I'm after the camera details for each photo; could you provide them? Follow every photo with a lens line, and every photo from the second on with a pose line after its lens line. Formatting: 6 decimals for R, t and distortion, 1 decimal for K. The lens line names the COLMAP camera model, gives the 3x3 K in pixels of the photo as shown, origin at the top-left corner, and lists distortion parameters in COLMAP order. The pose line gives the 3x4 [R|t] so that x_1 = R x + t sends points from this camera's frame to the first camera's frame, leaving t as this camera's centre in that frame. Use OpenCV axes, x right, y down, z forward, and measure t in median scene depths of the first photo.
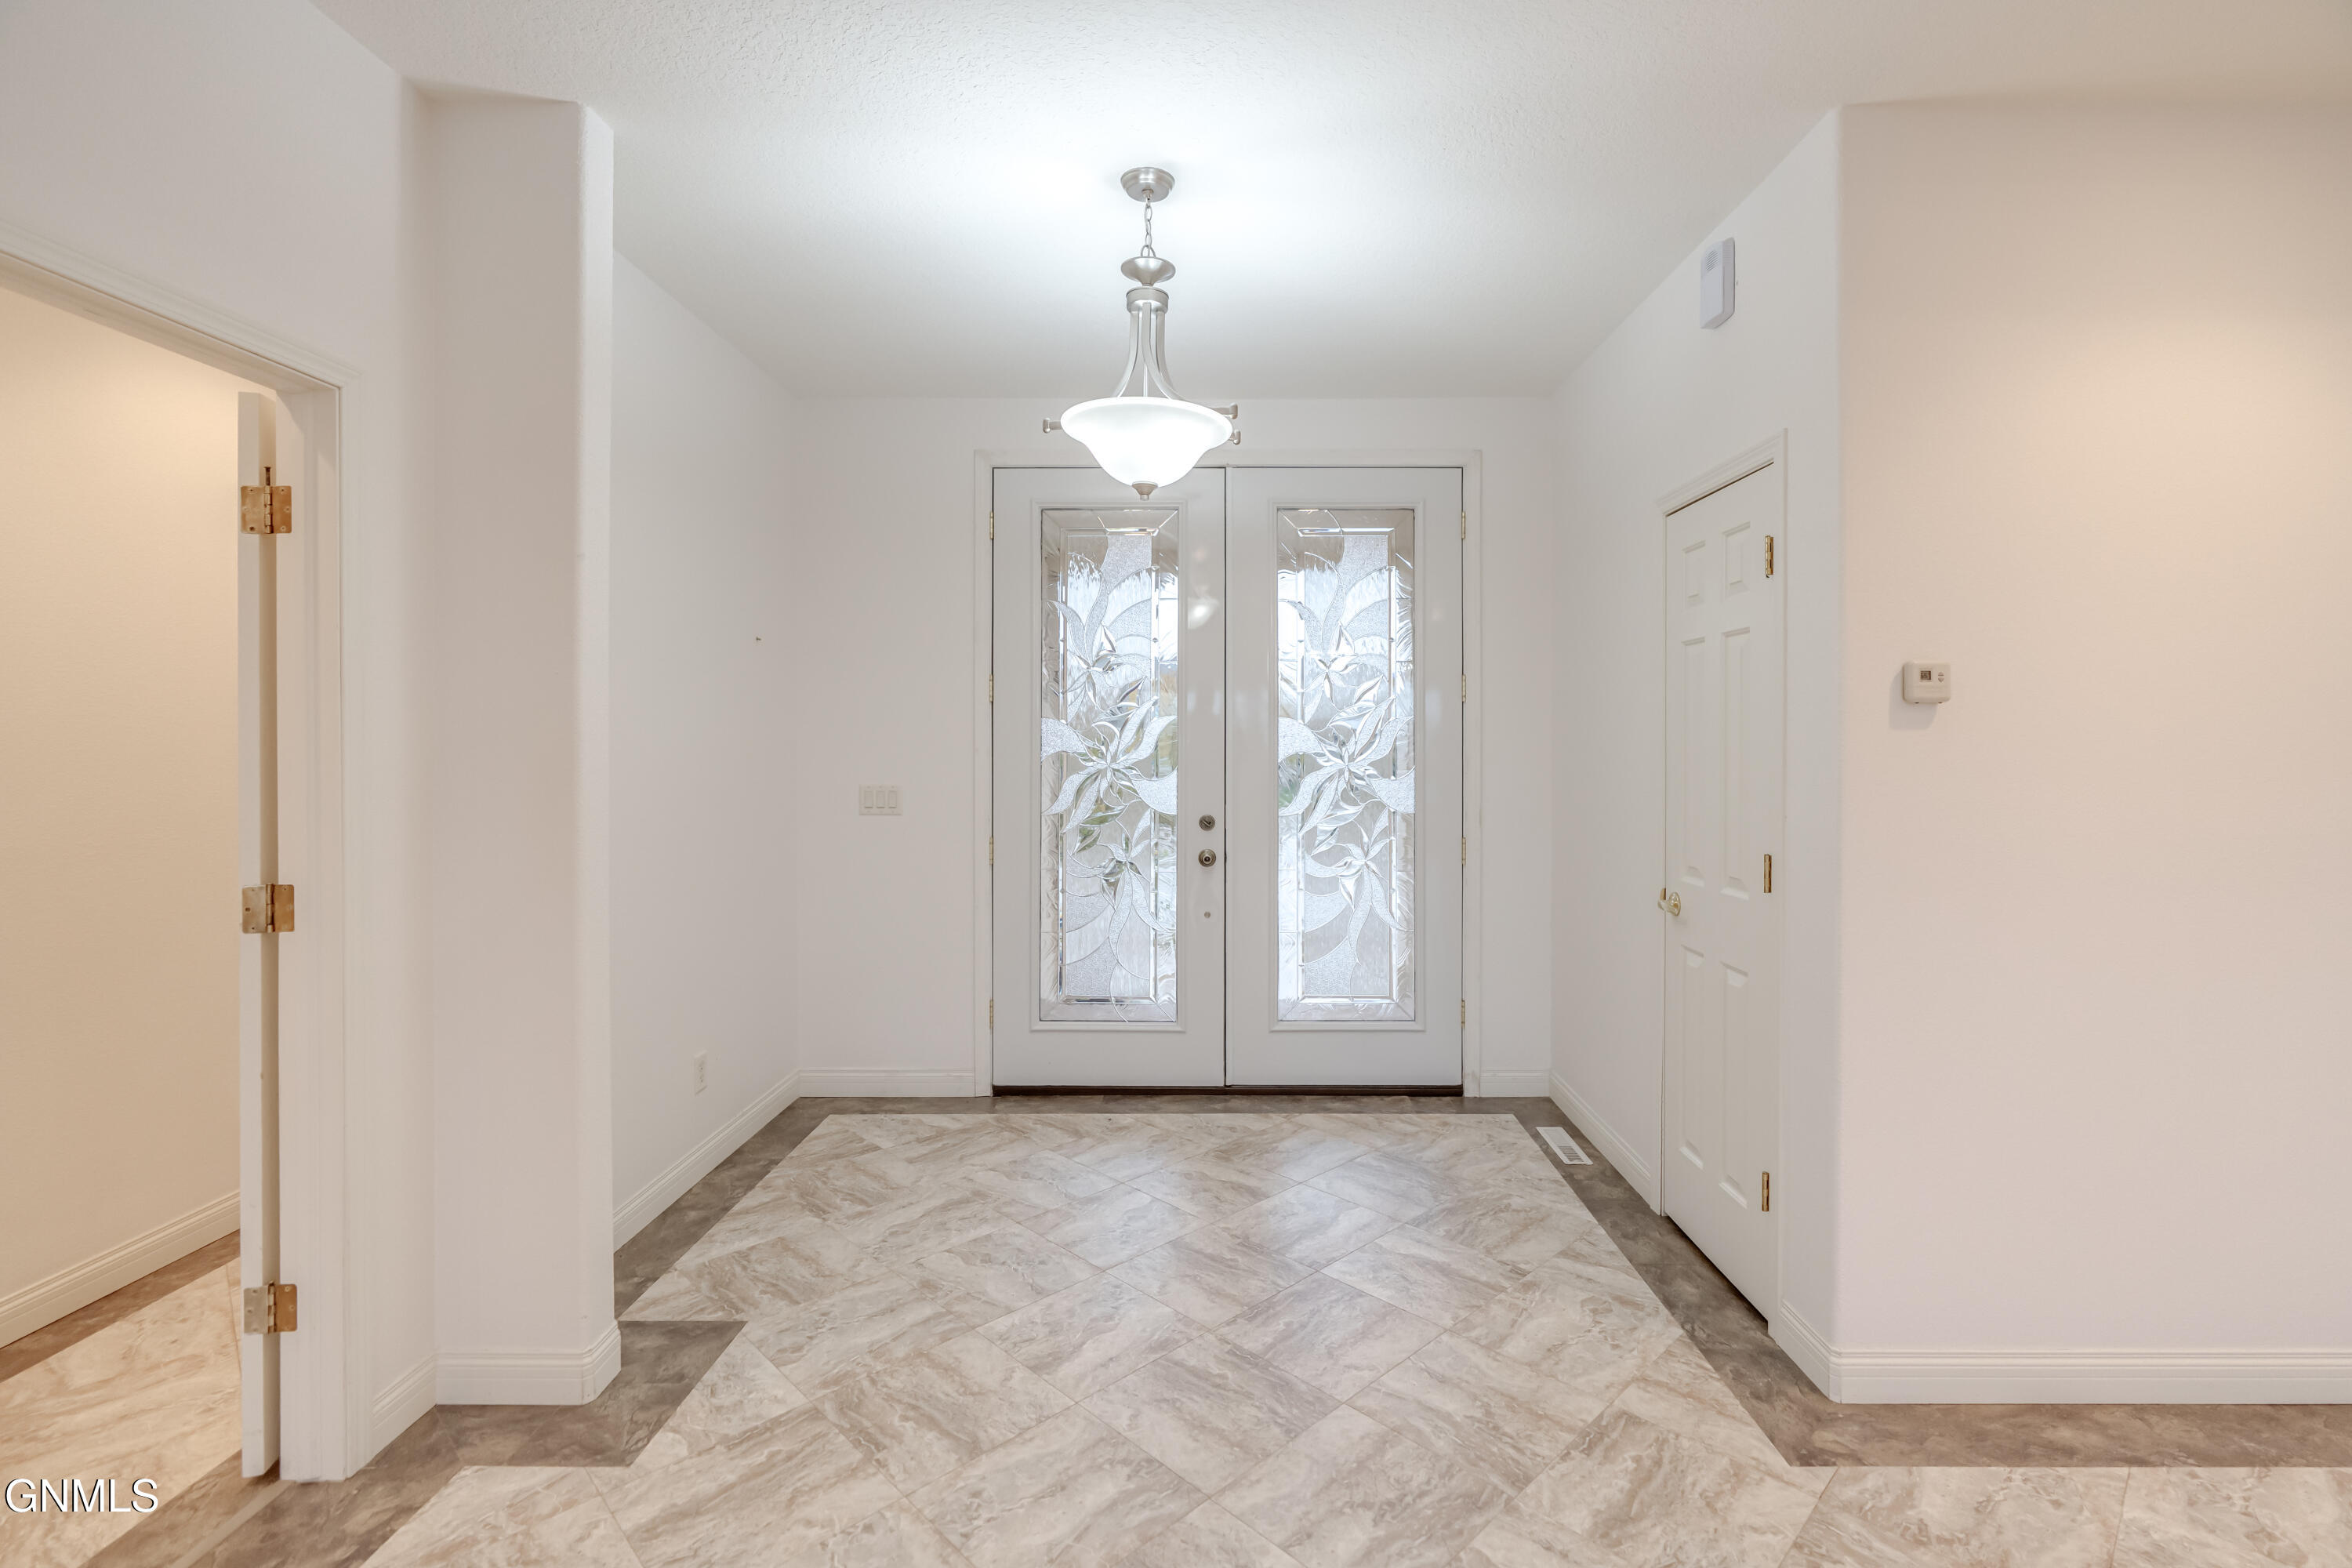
lens RADIAL K [[1067.6, 0, 1183.3], [0, 1067.6, 741.9], [0, 0, 1]] dist [-0.015108, 0.005329]
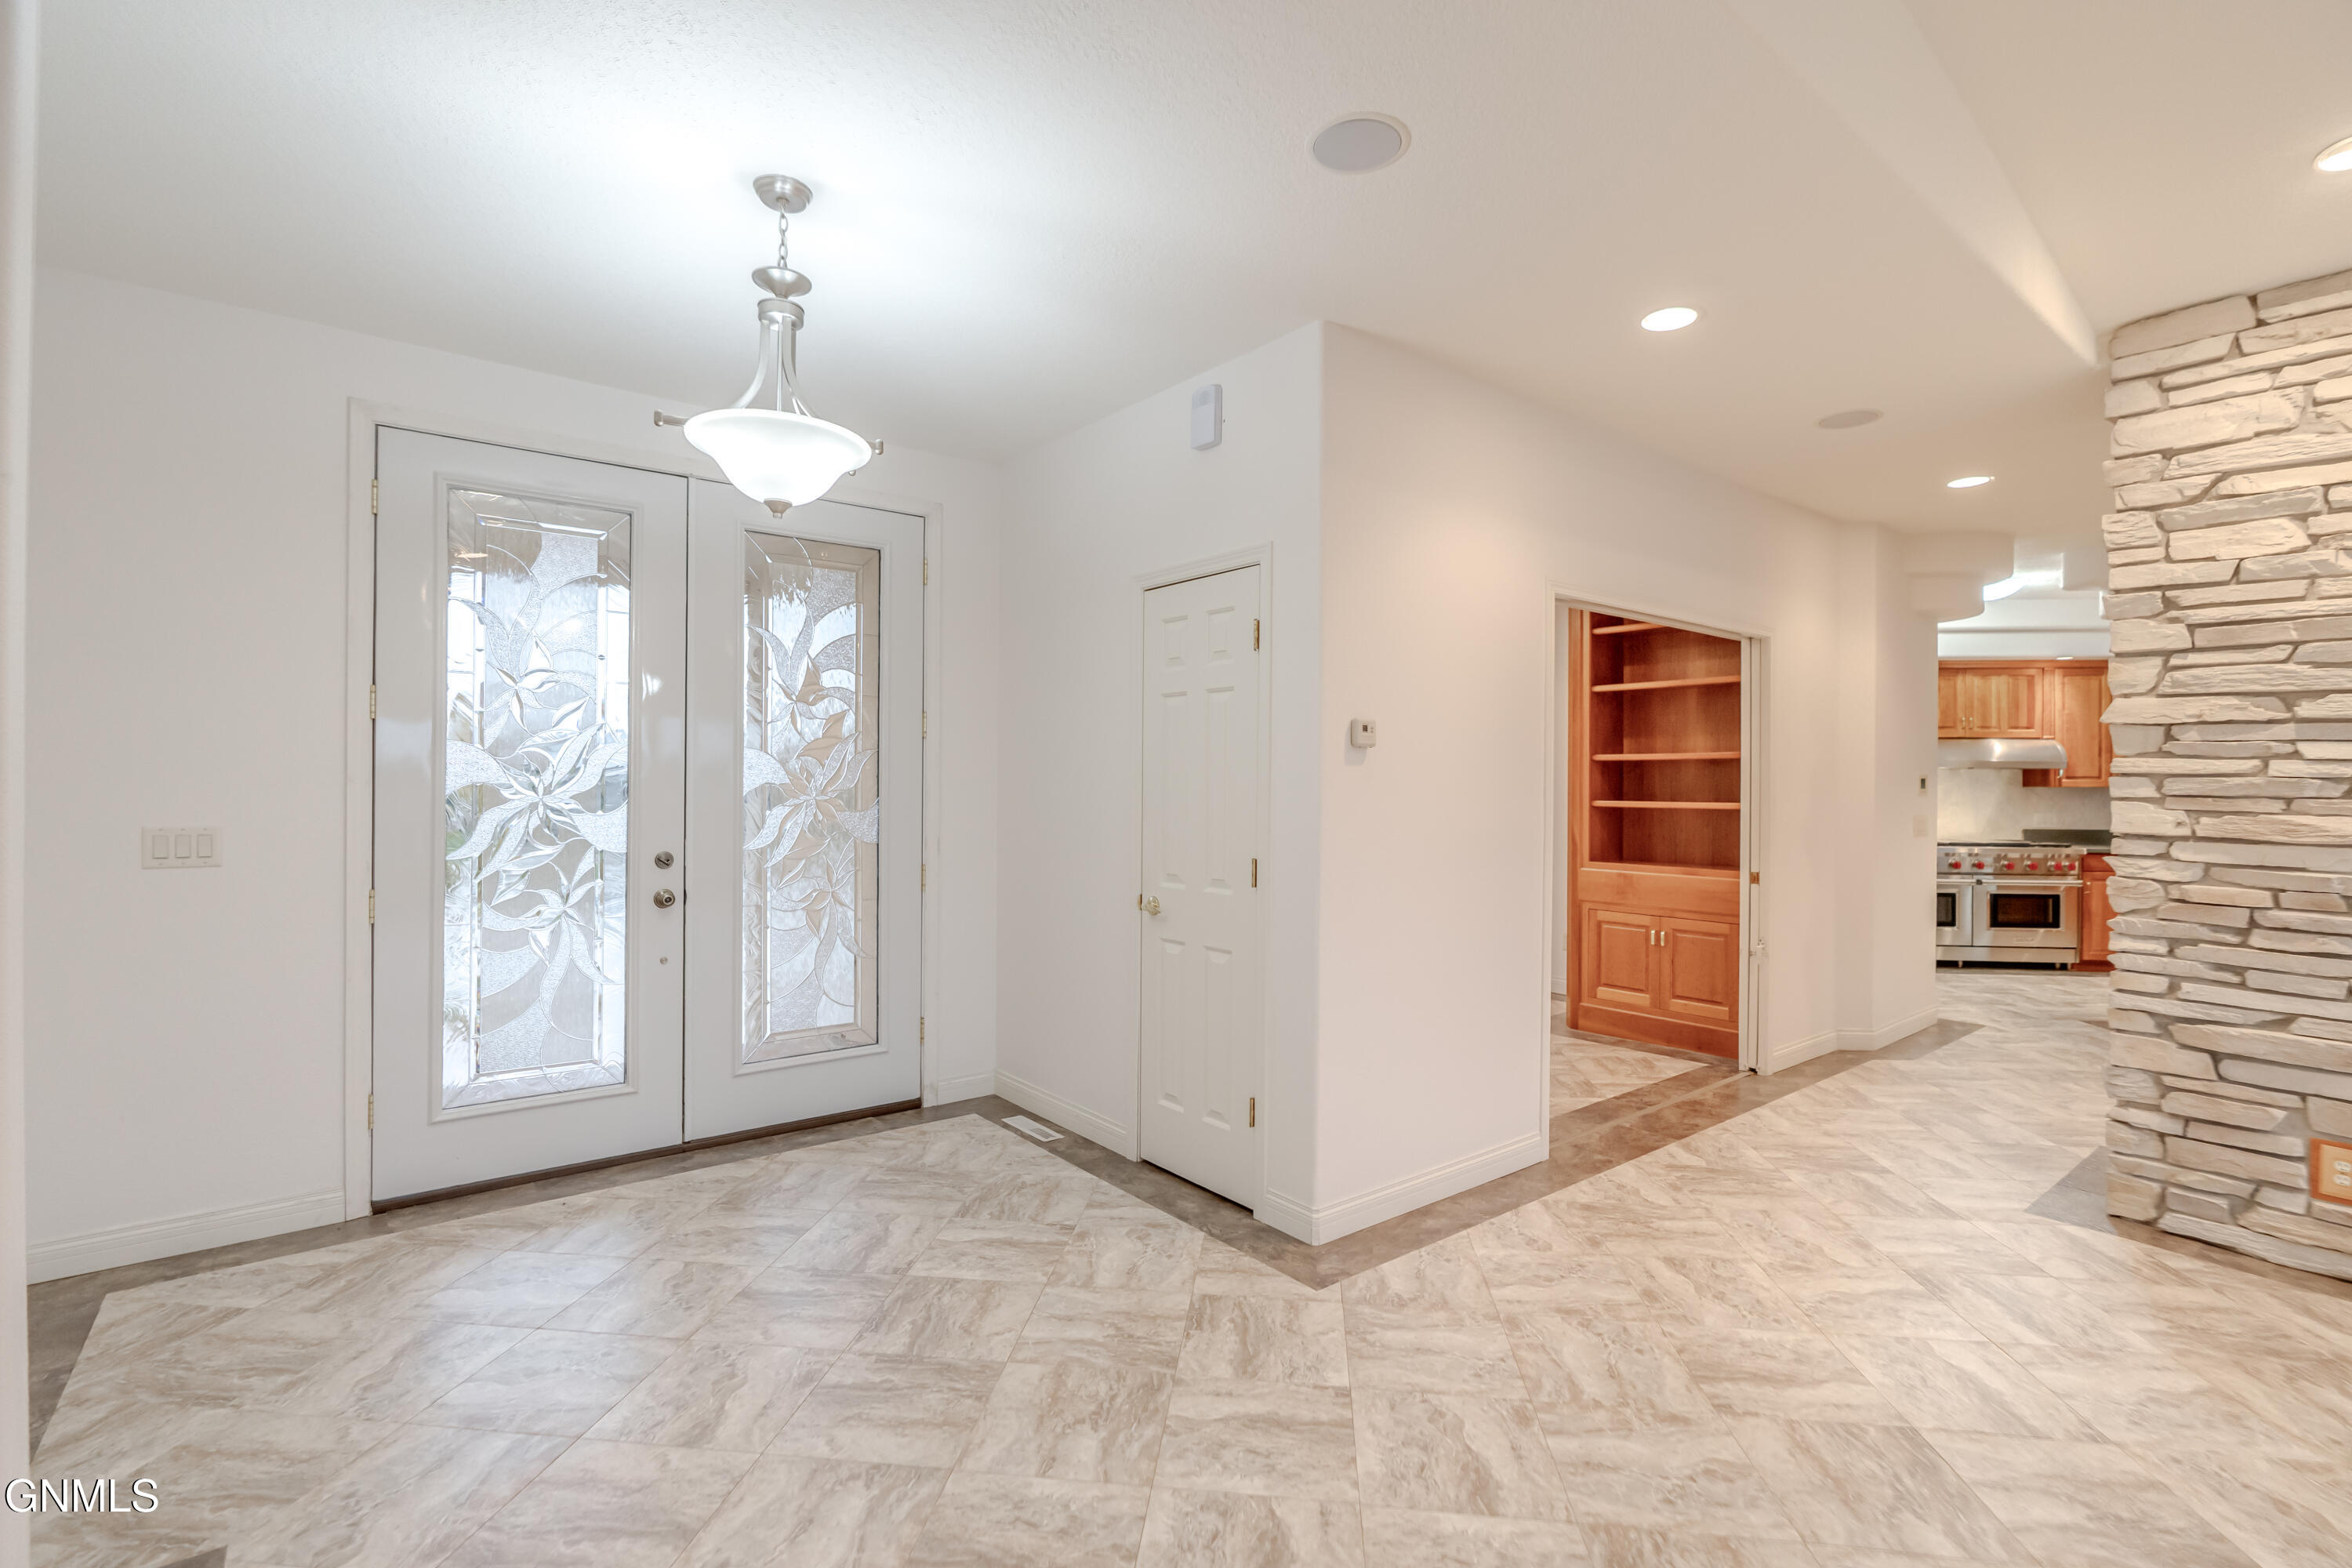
lens RADIAL K [[1071.0, 0, 1176.0], [0, 1071.0, 784.0], [0, 0, 1]] dist [-0.016283, 0.005391]
pose [[0.780213, 0.003905, 0.625502, -0.359339], [-0.005756, 0.999983, 0.000936, 0.011519], [-0.625488, -0.004330, 0.780222, 0.015156]]
